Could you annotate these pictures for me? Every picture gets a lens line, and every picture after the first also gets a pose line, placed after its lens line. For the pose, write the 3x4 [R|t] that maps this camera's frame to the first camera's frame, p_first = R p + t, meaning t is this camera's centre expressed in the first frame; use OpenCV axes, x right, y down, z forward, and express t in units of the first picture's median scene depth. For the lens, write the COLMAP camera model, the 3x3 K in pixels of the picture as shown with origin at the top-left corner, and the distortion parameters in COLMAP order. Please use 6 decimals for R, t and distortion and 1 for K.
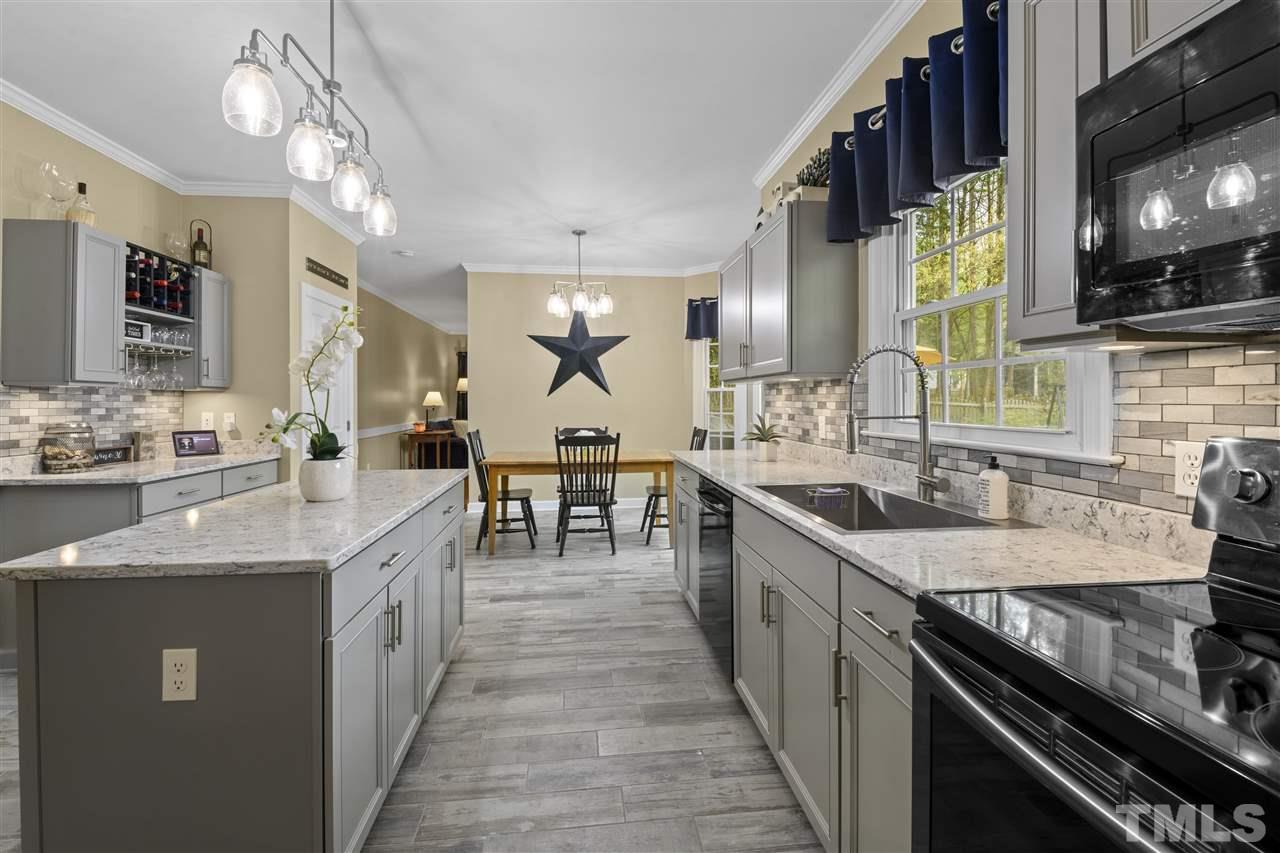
lens RADIAL K [[547.7, 0, 637.0], [0, 547.7, 398.6], [0, 0, 1]] dist [-0.004765, -0.000749]
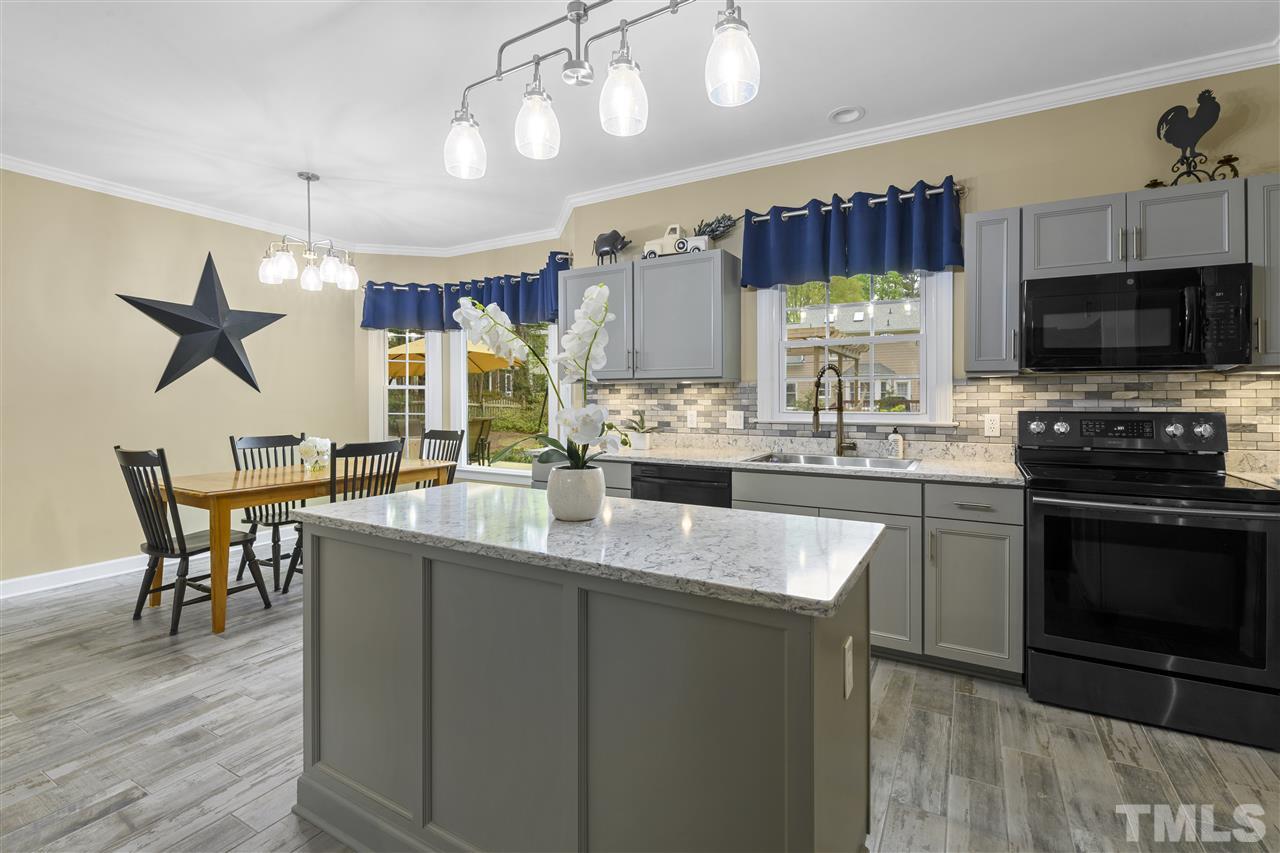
lens RADIAL K [[582.8, 0, 635.8], [0, 582.8, 403.6], [0, 0, 1]] dist [0.003880, -0.001335]
pose [[0.597644, -0.002339, 0.801758, -0.778017], [-0.002981, 0.999982, 0.005139, 0.007346], [-0.801756, -0.005461, 0.597626, 0.251812]]
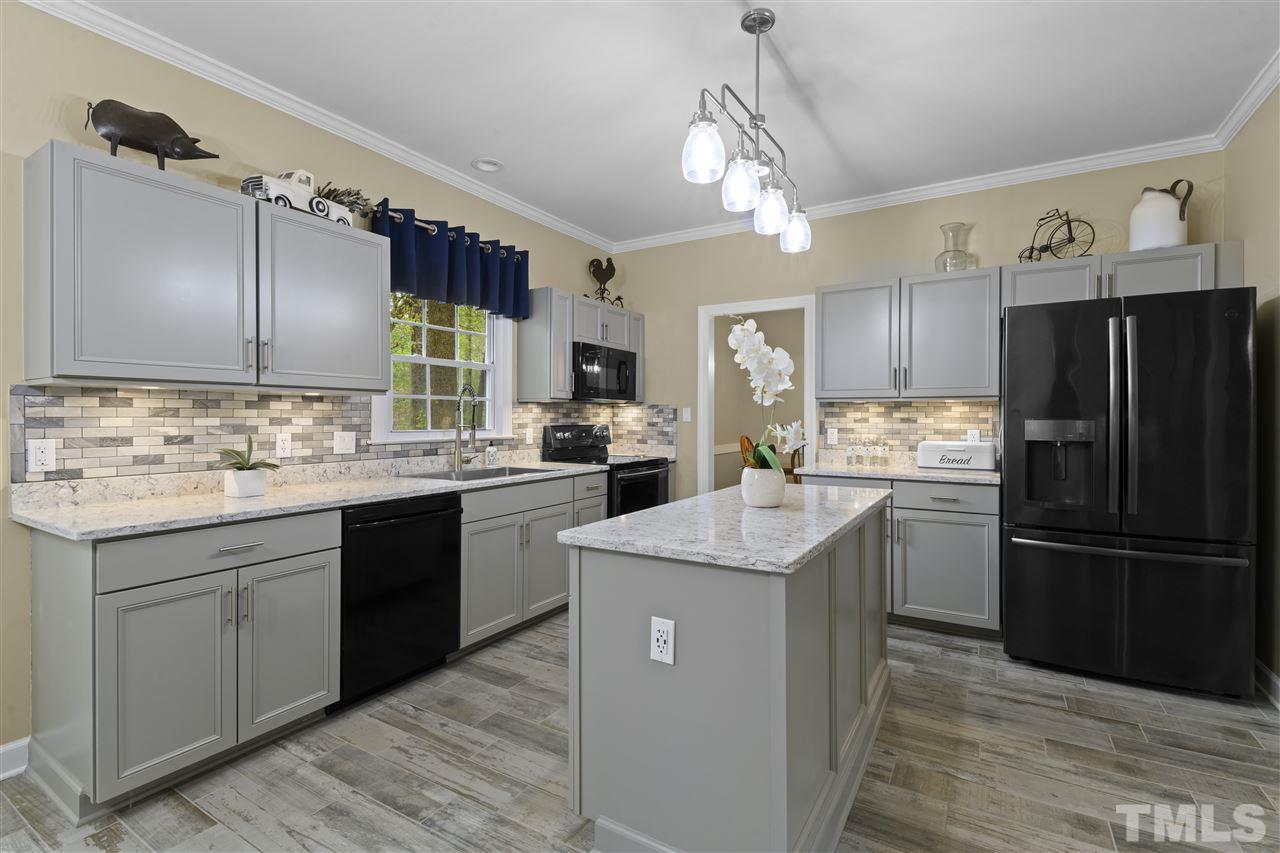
lens RADIAL K [[583.5, 0, 636.1], [0, 583.5, 422.2], [0, 0, 1]] dist [0.003543, 0.000500]
pose [[-0.789500, 0.003049, 0.613743, -0.672591], [0.005233, 0.999985, 0.001765, 0.012845], [-0.613728, 0.004605, -0.789504, 1.285581]]
